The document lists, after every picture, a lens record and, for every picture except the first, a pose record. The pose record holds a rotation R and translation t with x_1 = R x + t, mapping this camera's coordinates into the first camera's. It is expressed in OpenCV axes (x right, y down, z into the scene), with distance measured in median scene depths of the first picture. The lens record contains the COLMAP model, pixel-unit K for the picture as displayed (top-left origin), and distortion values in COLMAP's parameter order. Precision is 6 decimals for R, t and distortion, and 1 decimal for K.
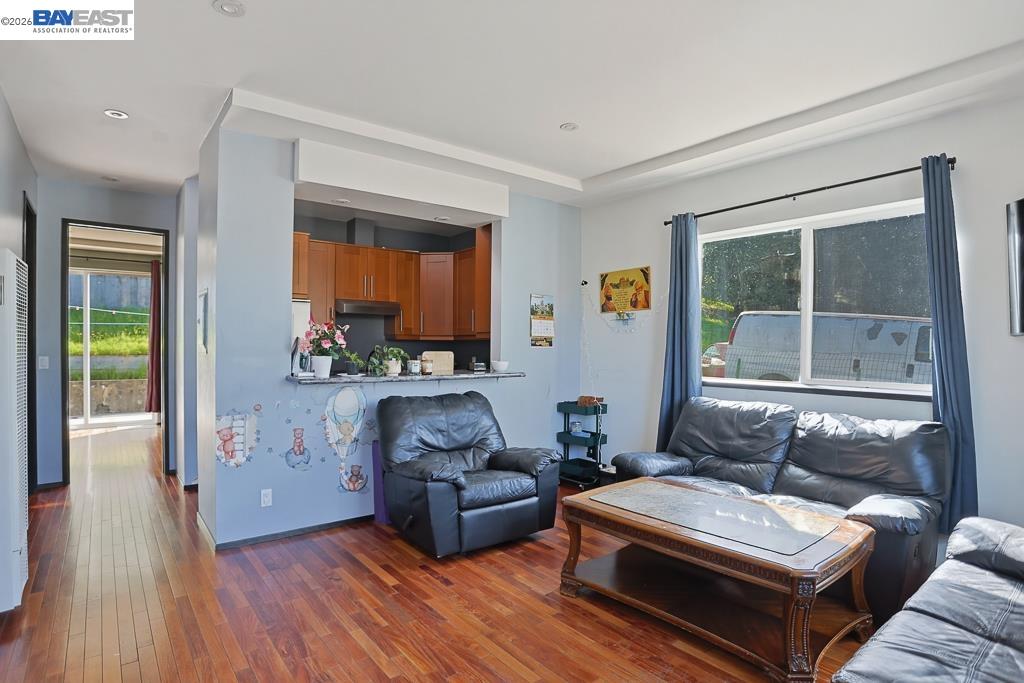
lens RADIAL K [[529.1, 0, 524.5], [0, 529.1, 342.4], [0, 0, 1]] dist [-0.074796, 0.032200]
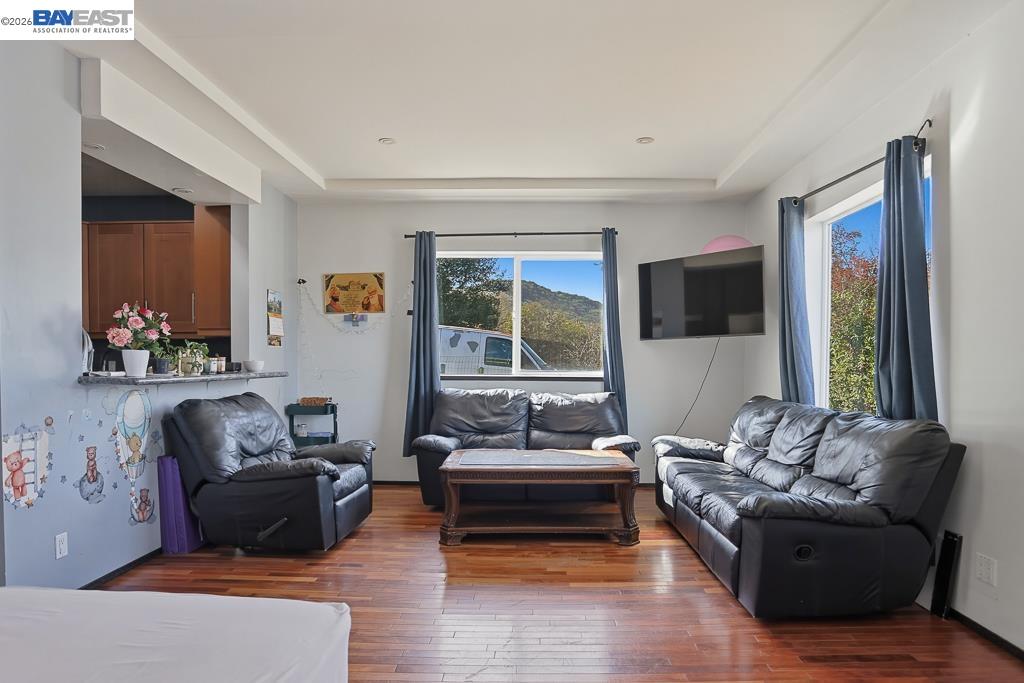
lens RADIAL K [[589.7, 0, 518.1], [0, 589.7, 372.8], [0, 0, 1]] dist [-0.086784, 0.049556]
pose [[0.649237, -0.019862, 0.760327, -0.639171], [-0.004304, 0.999547, 0.029787, 0.030562], [-0.760574, -0.022611, 0.648858, 0.003742]]
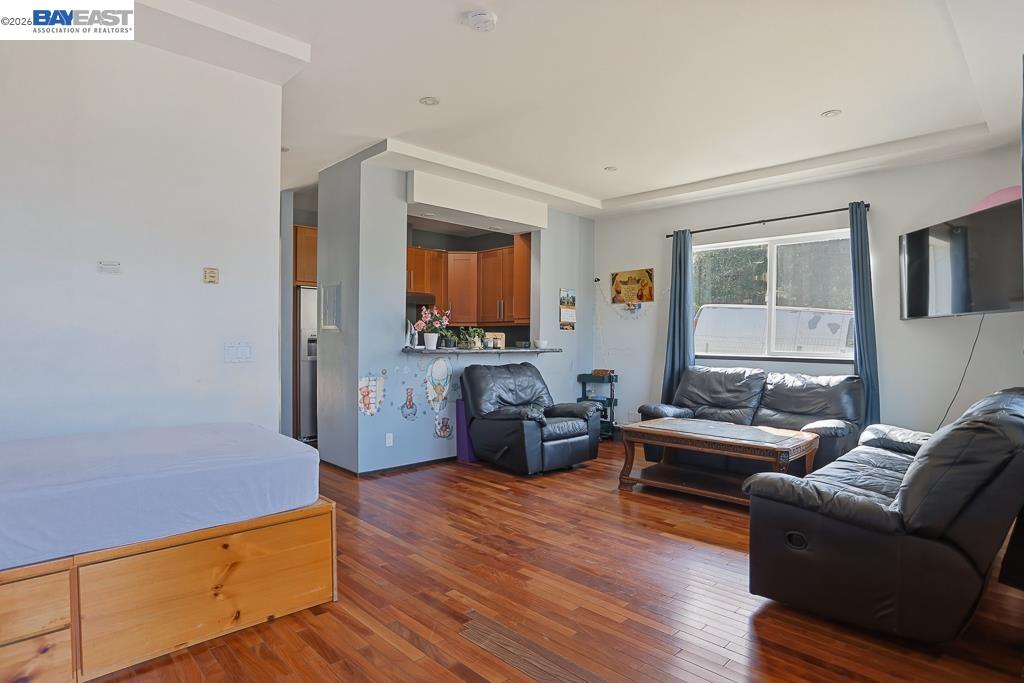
lens RADIAL K [[543.5, 0, 520.0], [0, 543.5, 341.7], [0, 0, 1]] dist [-0.073780, 0.037393]
pose [[0.995232, 0.001608, 0.097520, -0.280814], [-0.002689, 0.999936, 0.010960, 0.029715], [-0.097496, -0.011170, 0.995173, -0.385887]]
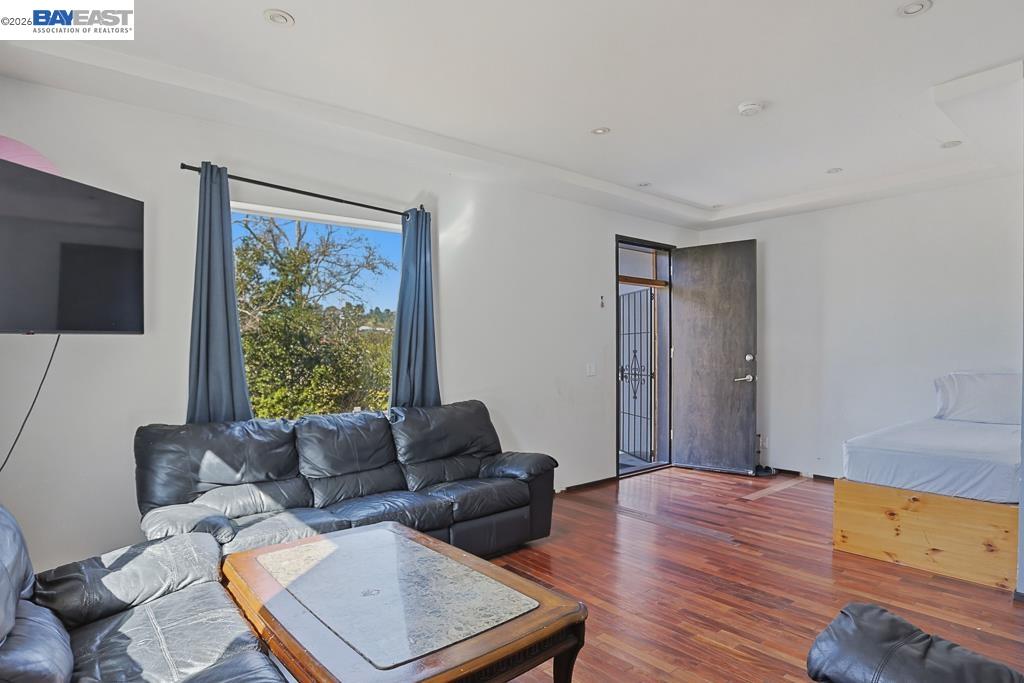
lens RADIAL K [[543.5, 0, 520.0], [0, 543.5, 341.7], [0, 0, 1]] dist [-0.073780, 0.037393]
pose [[-0.999952, -0.004500, 0.008650, 0.110977], [-0.004528, 0.999985, -0.003176, -0.004937], [-0.008636, -0.003215, -0.999958, 1.237552]]
